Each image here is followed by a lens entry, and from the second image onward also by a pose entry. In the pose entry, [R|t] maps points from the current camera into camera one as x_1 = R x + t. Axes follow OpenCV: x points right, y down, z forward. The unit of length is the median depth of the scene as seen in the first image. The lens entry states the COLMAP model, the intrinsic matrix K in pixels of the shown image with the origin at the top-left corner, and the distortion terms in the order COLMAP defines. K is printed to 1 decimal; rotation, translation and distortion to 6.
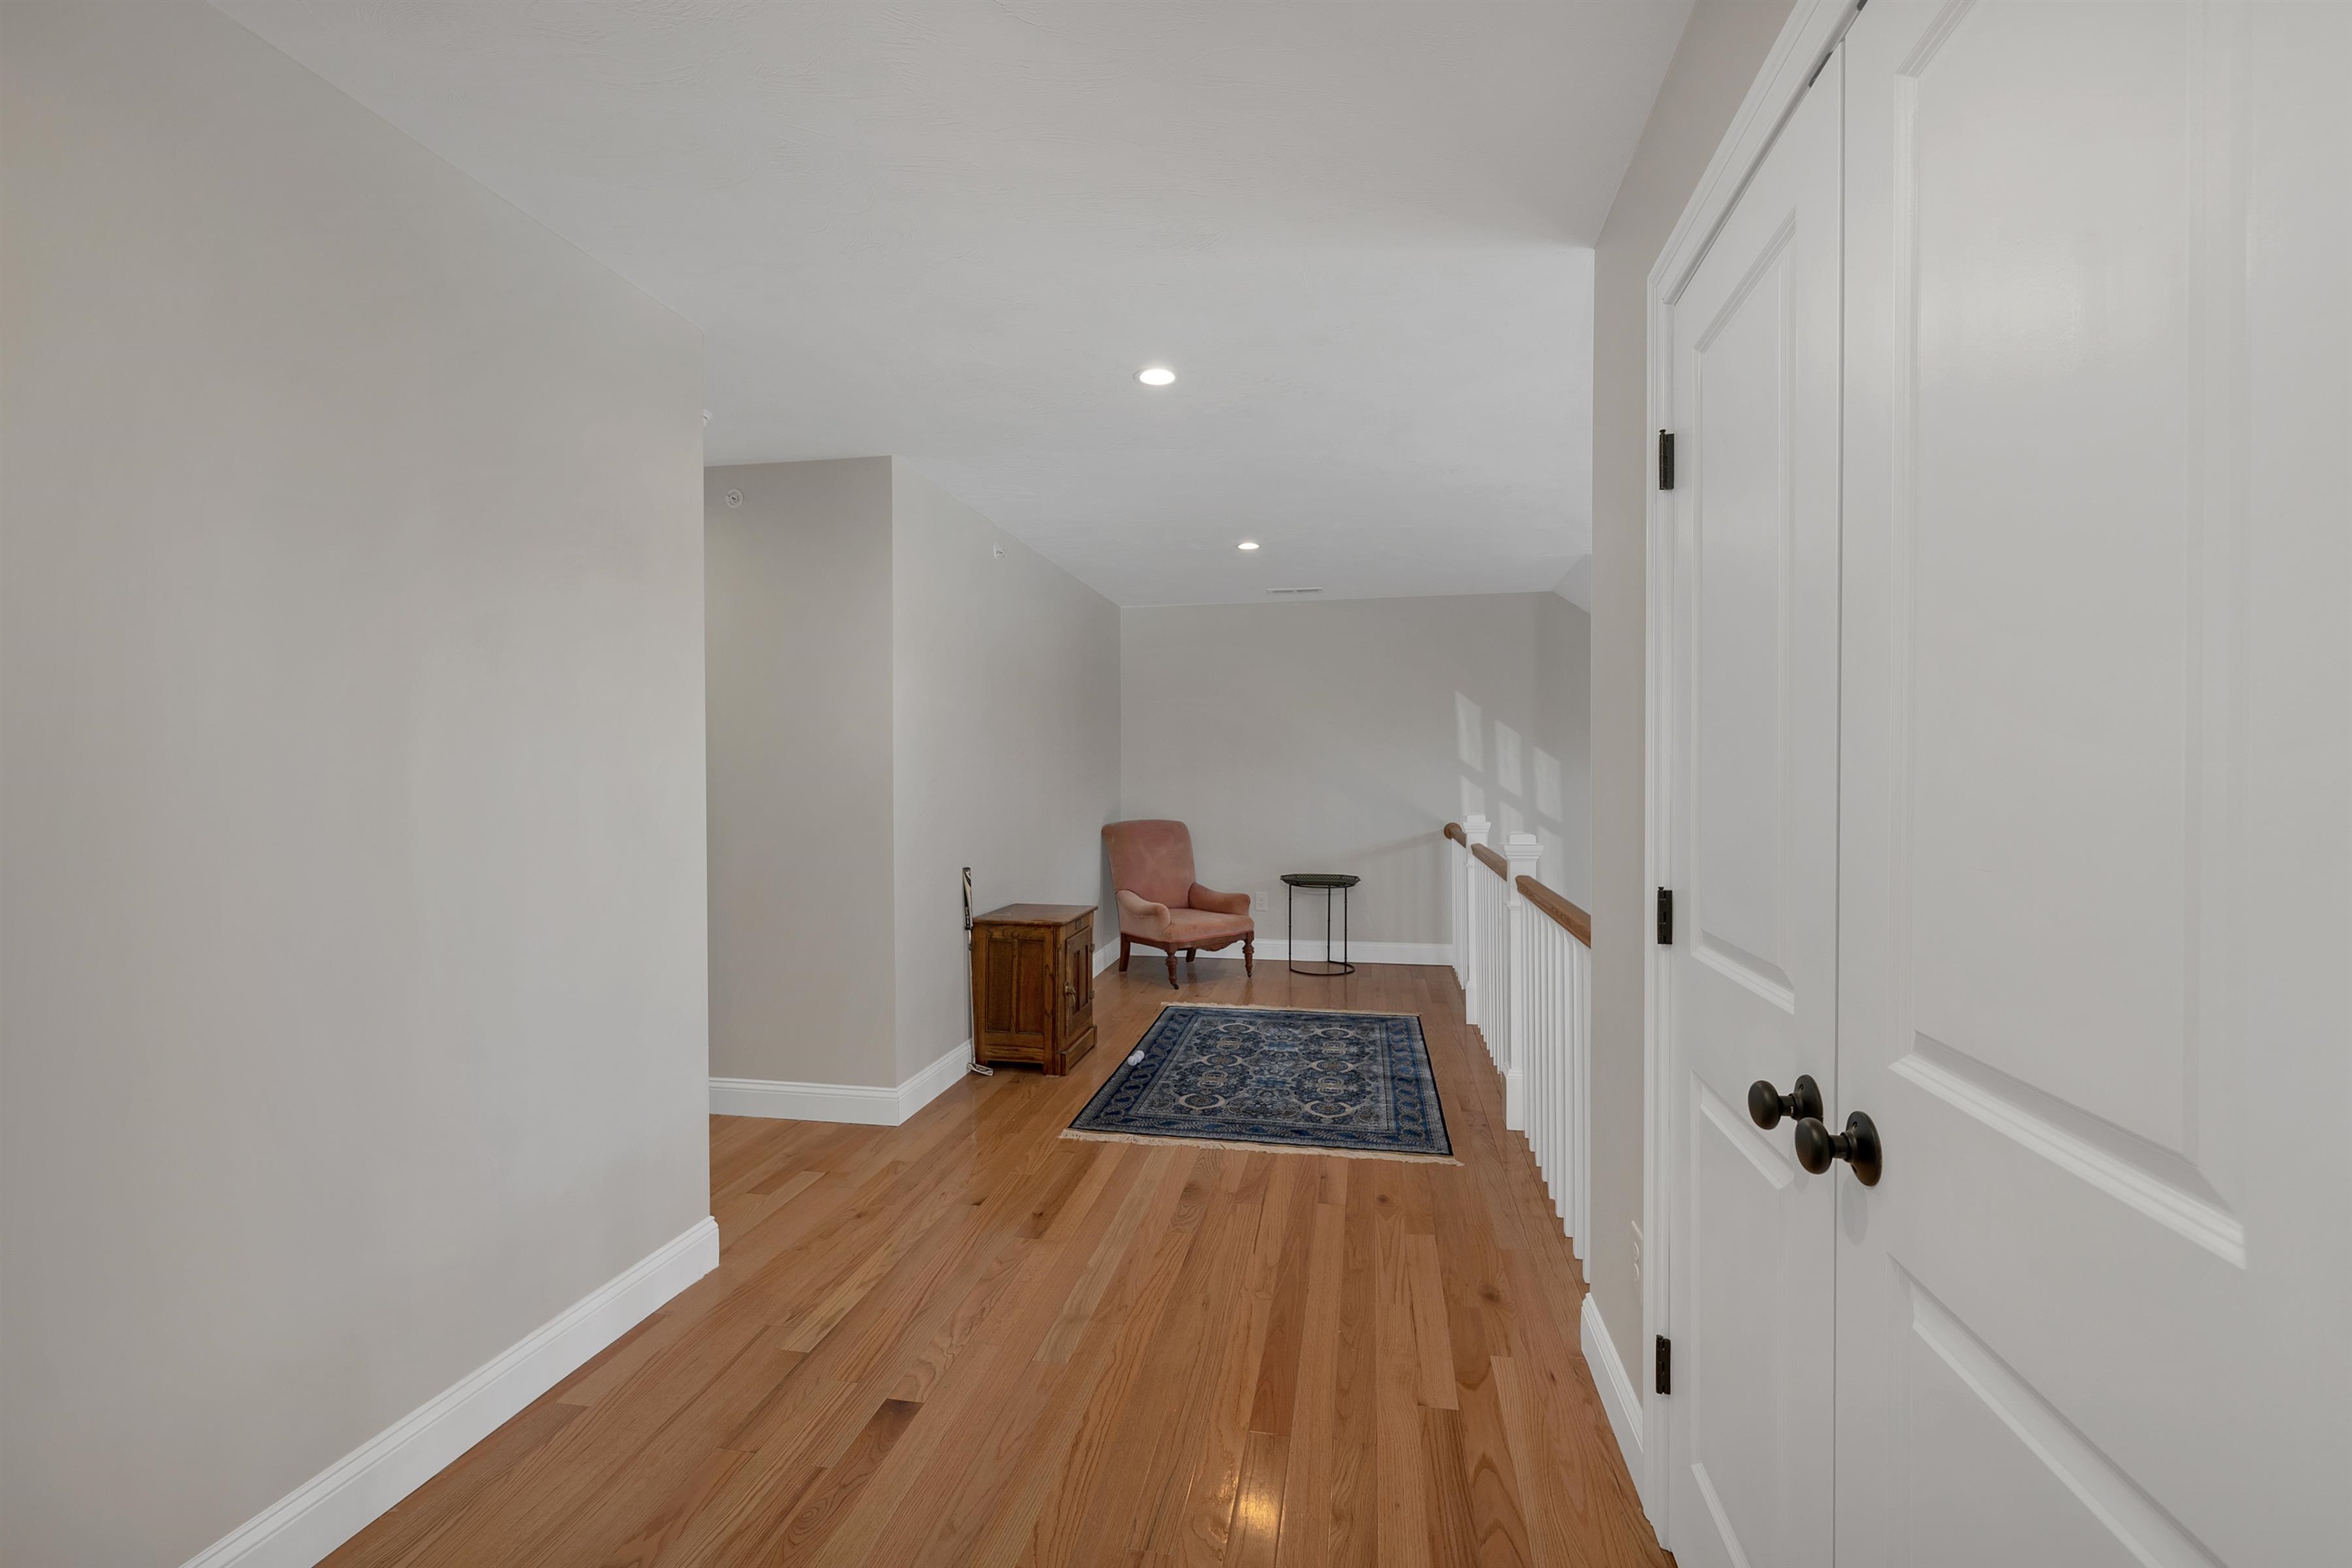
lens RADIAL K [[992.5, 0, 1182.7], [0, 992.5, 771.2], [0, 0, 1]] dist [0.001569, 0.000388]
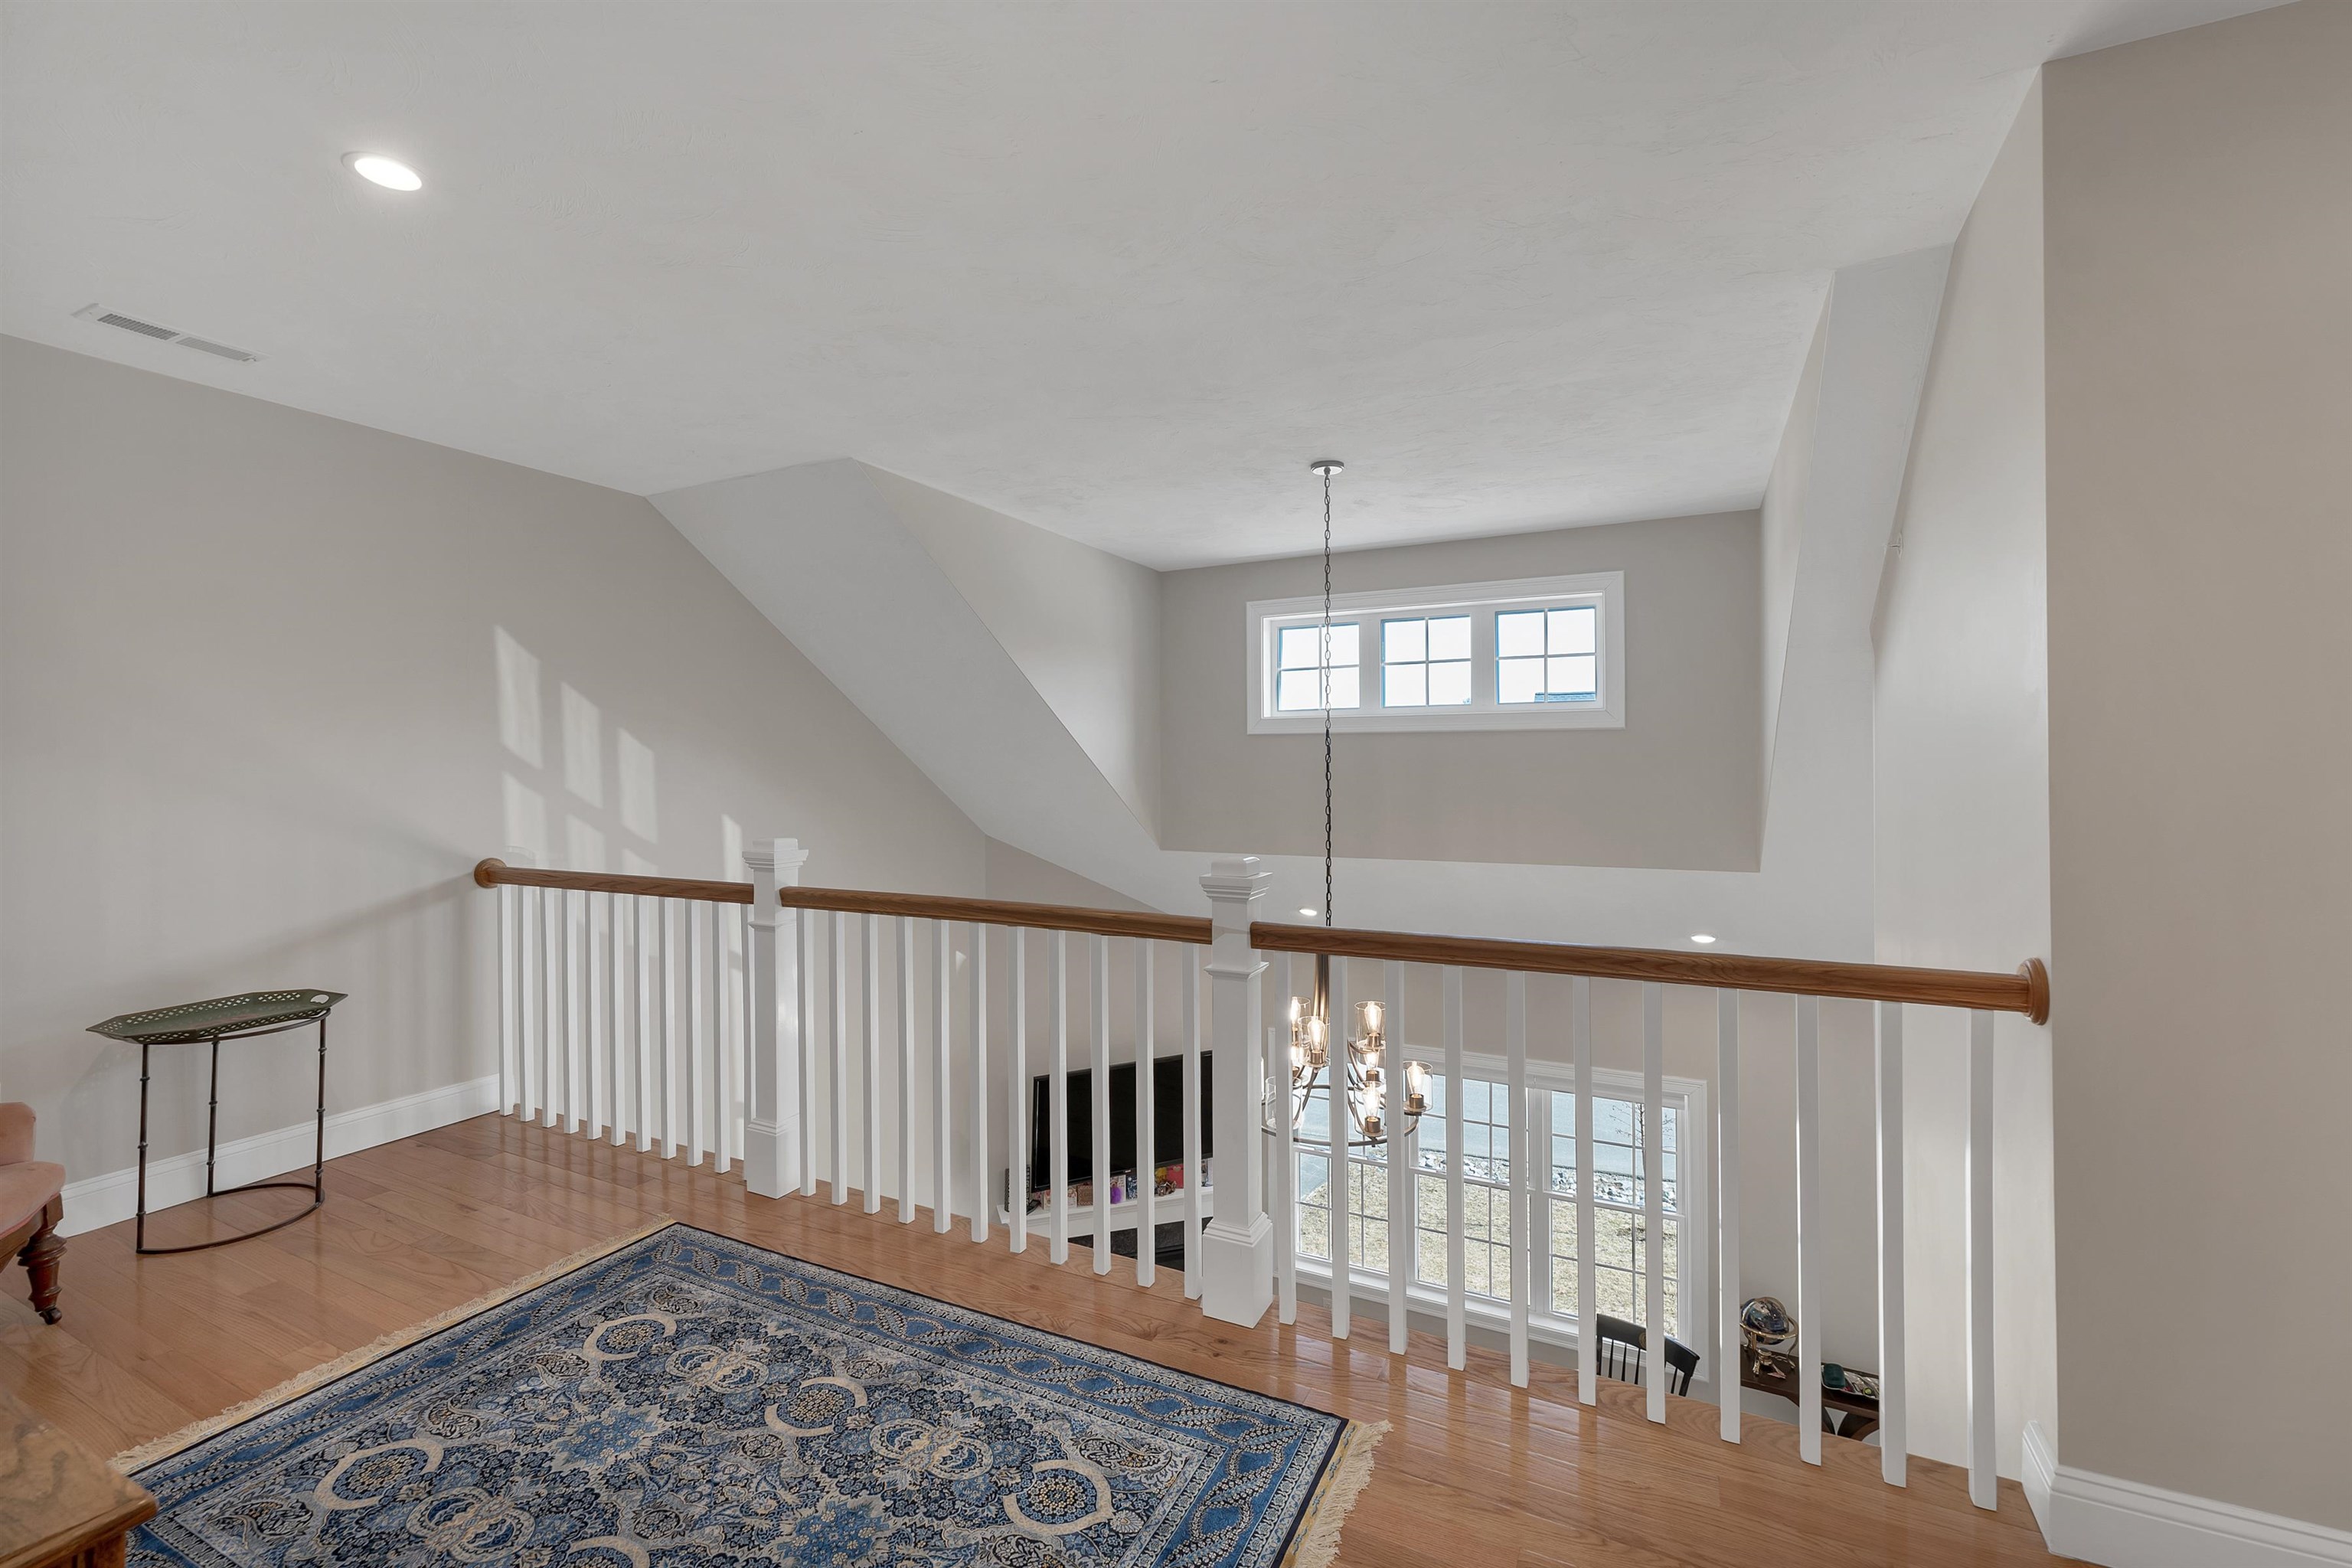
lens RADIAL K [[992.5, 0, 1169.2], [0, 992.5, 772.5], [0, 0, 1]] dist [0.001569, 0.000388]
pose [[0.281891, -0.002432, 0.959443, -0.225684], [-0.001417, 0.999995, 0.002951, 0.001394], [-0.959445, -0.002192, 0.281887, 0.657920]]
